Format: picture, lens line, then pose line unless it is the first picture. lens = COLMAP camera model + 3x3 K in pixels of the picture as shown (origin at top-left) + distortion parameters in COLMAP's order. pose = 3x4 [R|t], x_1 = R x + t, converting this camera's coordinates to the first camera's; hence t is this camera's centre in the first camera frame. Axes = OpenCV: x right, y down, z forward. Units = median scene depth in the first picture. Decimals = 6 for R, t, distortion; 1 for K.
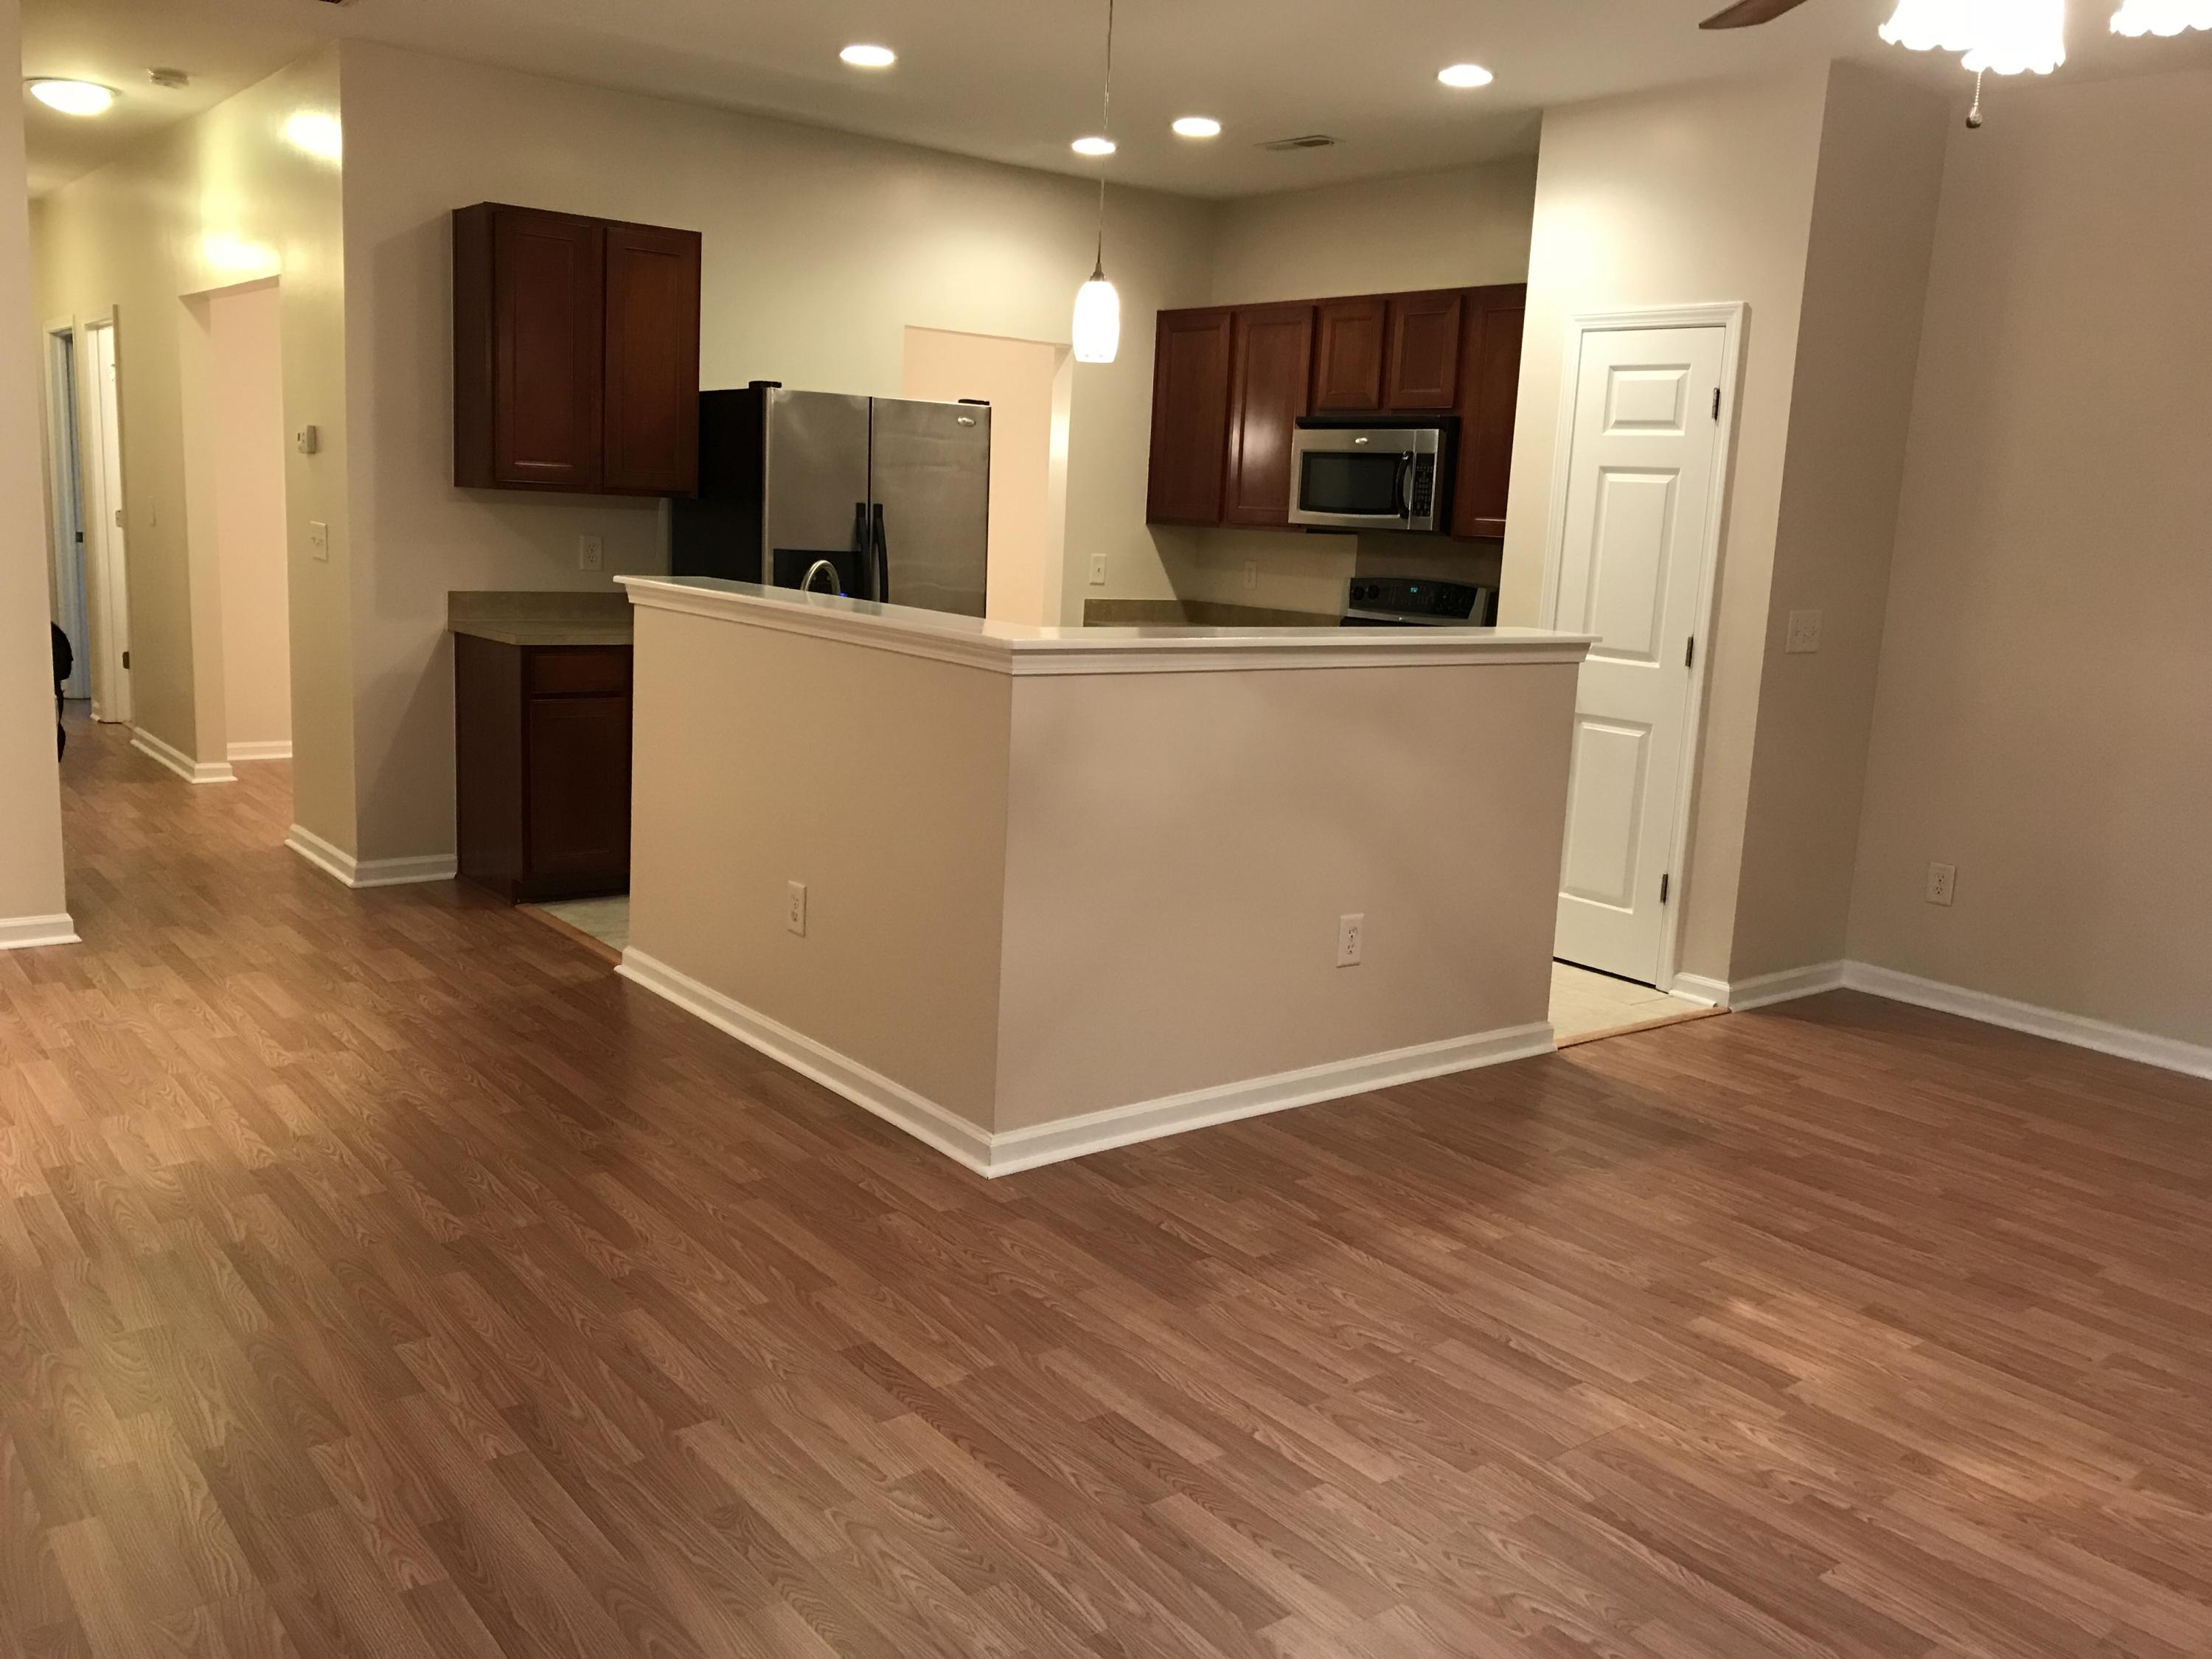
lens RADIAL K [[1833.2, 0, 1097.6], [0, 1833.2, 817.6], [0, 0, 1]] dist [0.006735, 0.013020]
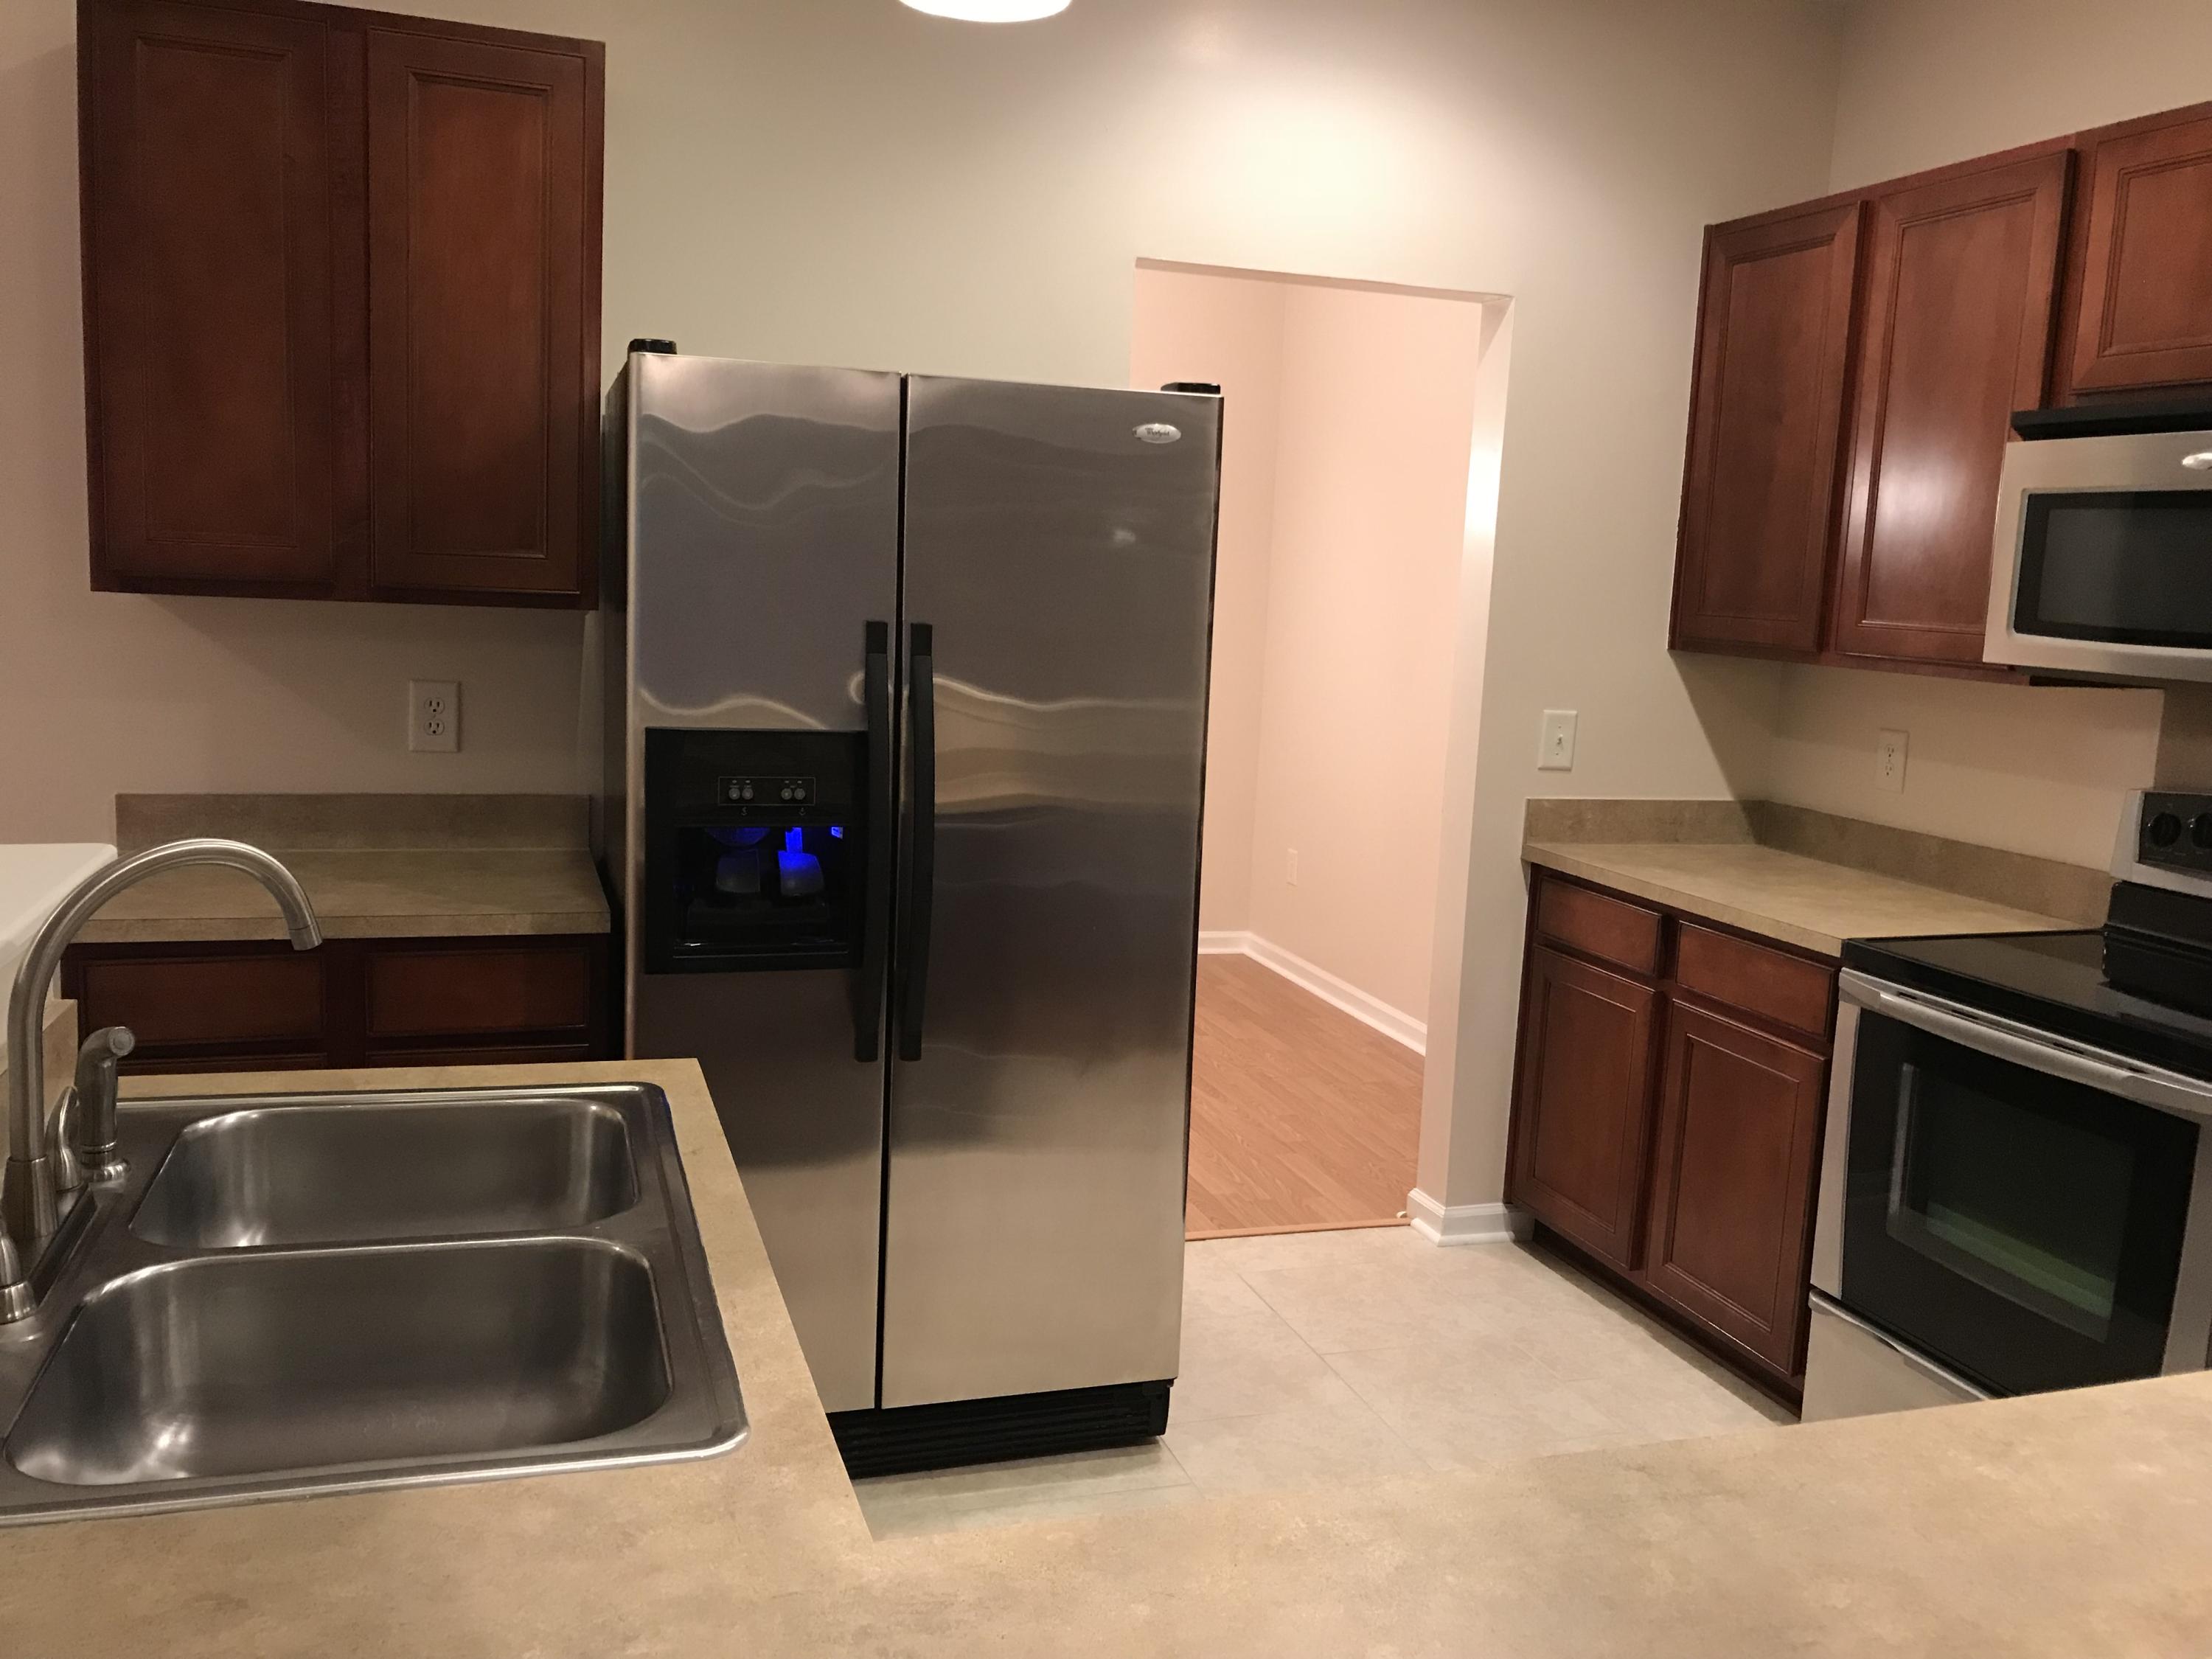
lens RADIAL K [[1822.7, 0, 1093.0], [0, 1822.7, 803.6], [0, 0, 1]] dist [0.011659, -0.011744]
pose [[0.939735, 0.037769, -0.339812, 0.054880], [-0.056235, 0.997418, -0.044655, -0.096770], [0.337248, 0.061073, 0.939433, 0.530863]]
